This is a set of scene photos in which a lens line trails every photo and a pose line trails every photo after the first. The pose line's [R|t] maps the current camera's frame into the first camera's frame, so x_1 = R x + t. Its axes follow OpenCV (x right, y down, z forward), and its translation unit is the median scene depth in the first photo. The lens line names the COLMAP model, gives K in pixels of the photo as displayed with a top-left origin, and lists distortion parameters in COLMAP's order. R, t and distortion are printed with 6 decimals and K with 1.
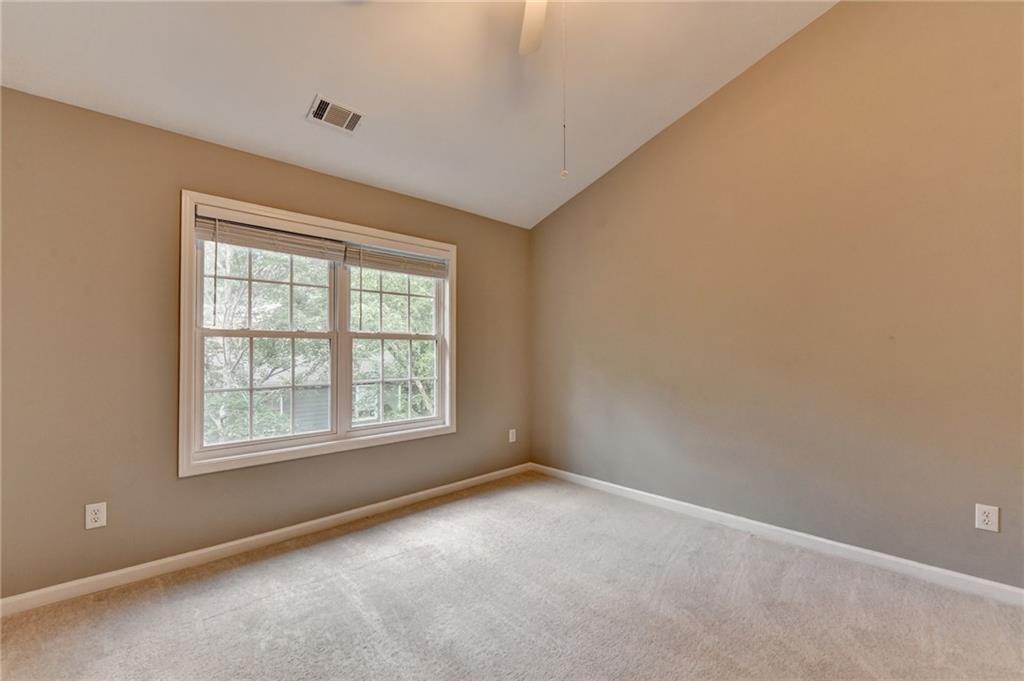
lens RADIAL K [[422.7, 0, 504.0], [0, 422.7, 348.9], [0, 0, 1]] dist [-0.015208, -0.000802]
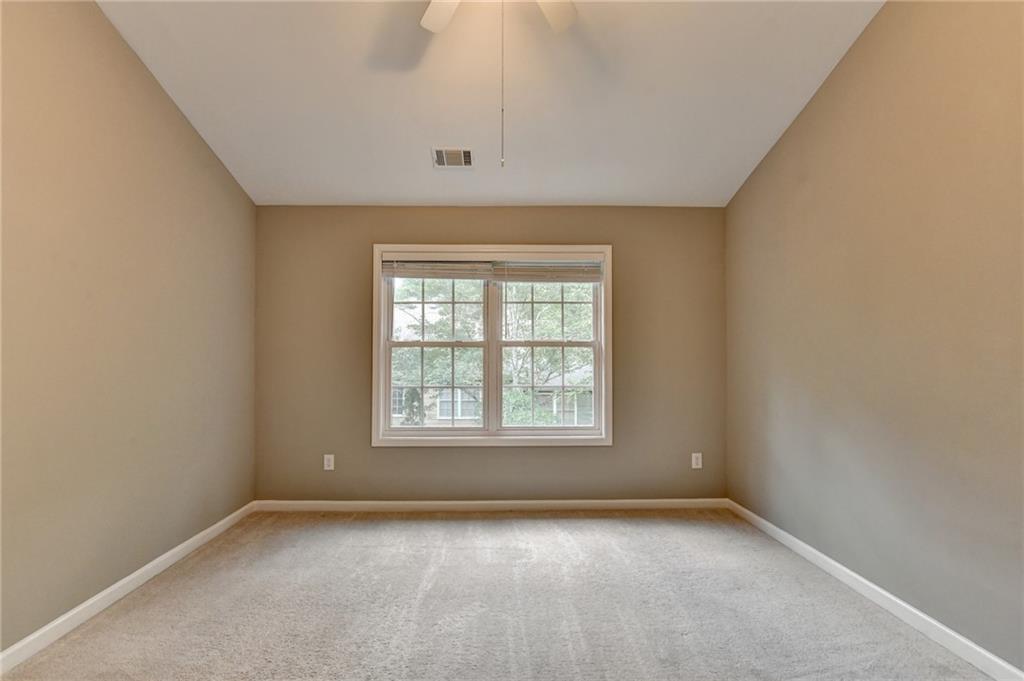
lens RADIAL K [[436.5, 0, 543.7], [0, 436.5, 352.3], [0, 0, 1]] dist [-0.010644, -0.011716]
pose [[0.745530, -0.006003, -0.666445, 0.491272], [0.000131, 0.999961, -0.008862, 0.000377], [0.666472, 0.006520, 0.745502, 0.214947]]
